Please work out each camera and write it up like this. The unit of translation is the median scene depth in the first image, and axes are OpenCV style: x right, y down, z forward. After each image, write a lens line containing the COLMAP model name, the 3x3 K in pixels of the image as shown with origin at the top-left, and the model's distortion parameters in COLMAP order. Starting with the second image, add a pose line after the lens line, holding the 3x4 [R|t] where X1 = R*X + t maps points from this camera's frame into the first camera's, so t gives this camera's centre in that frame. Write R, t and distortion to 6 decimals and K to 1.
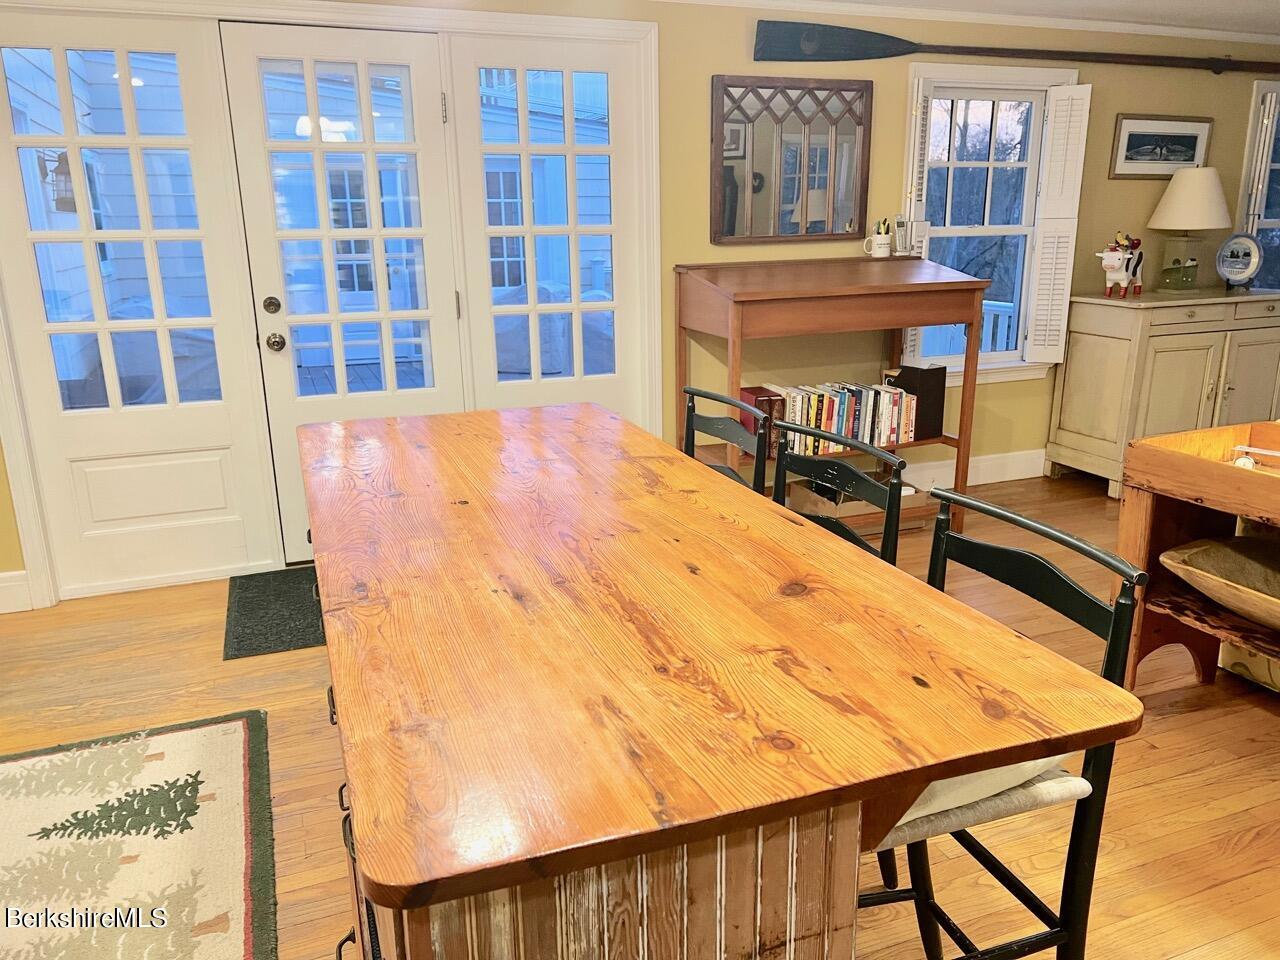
lens RADIAL K [[977.8, 0, 640.8], [0, 977.8, 498.3], [0, 0, 1]] dist [0.037210, -0.058663]
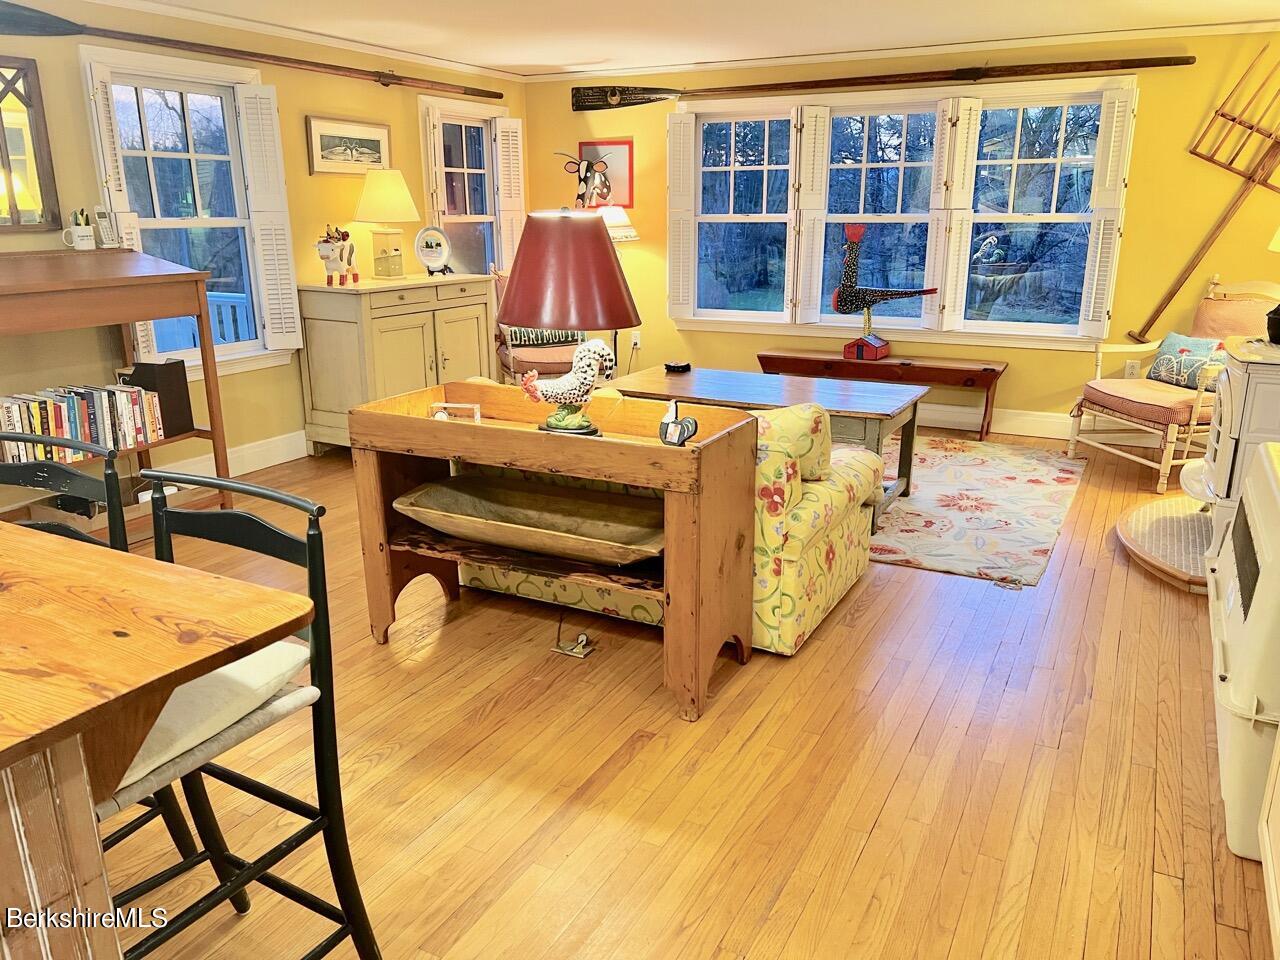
lens RADIAL K [[963.5, 0, 644.2], [0, 963.5, 494.0], [0, 0, 1]] dist [0.077330, -0.086910]
pose [[0.752832, -0.174657, 0.634617, 0.012234], [0.171159, 0.982930, 0.067476, 0.012555], [-0.635569, 0.057822, 0.769875, -0.050047]]
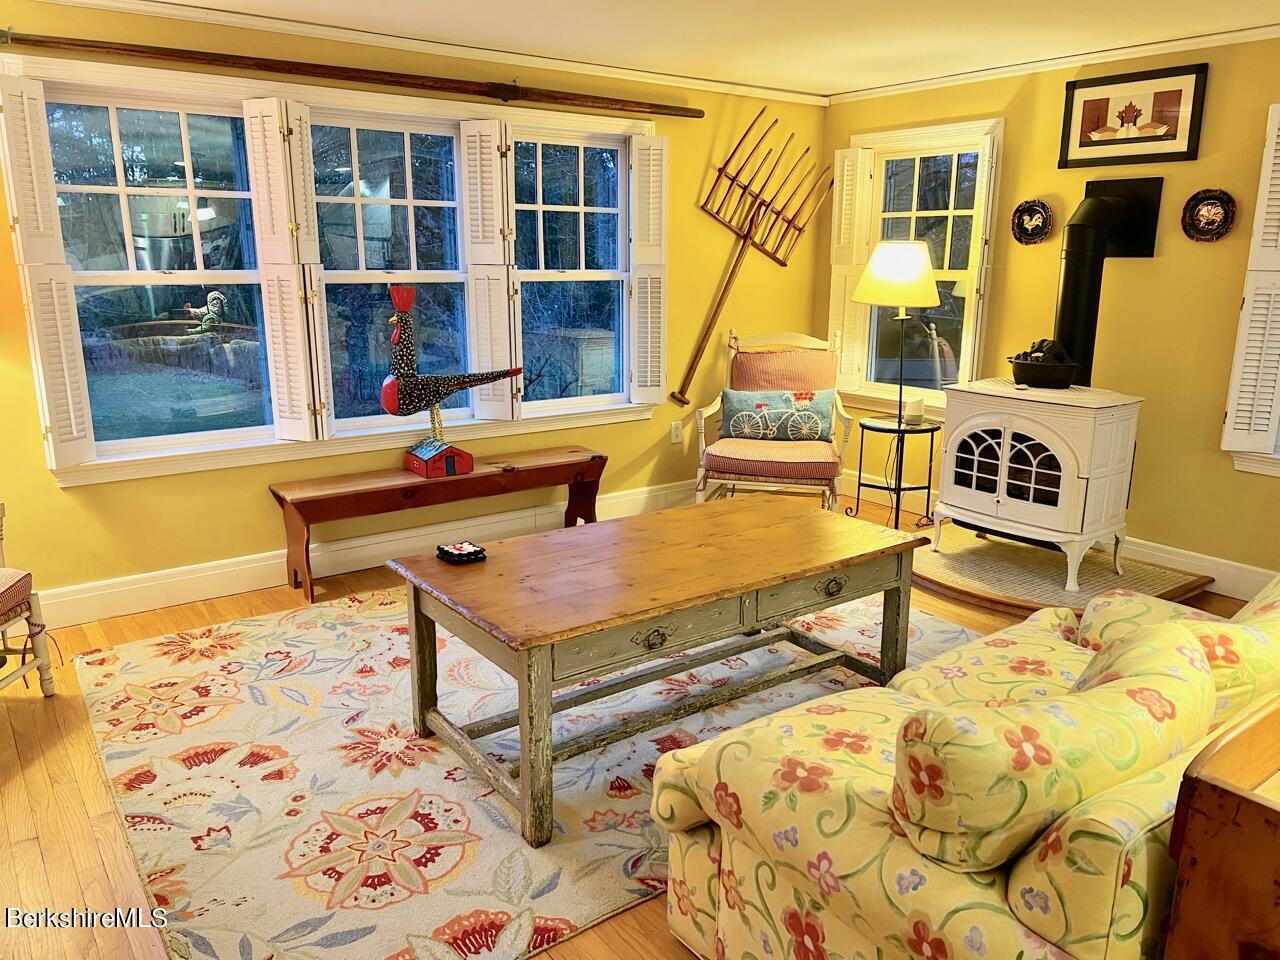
lens RADIAL K [[959.6, 0, 646.2], [0, 959.6, 499.0], [0, 0, 1]] dist [0.088166, -0.101152]
pose [[-0.263713, -0.225983, 0.937756, 0.205247], [0.263783, 0.918218, 0.295455, -0.259411], [-0.927833, 0.325280, -0.182536, 0.866753]]
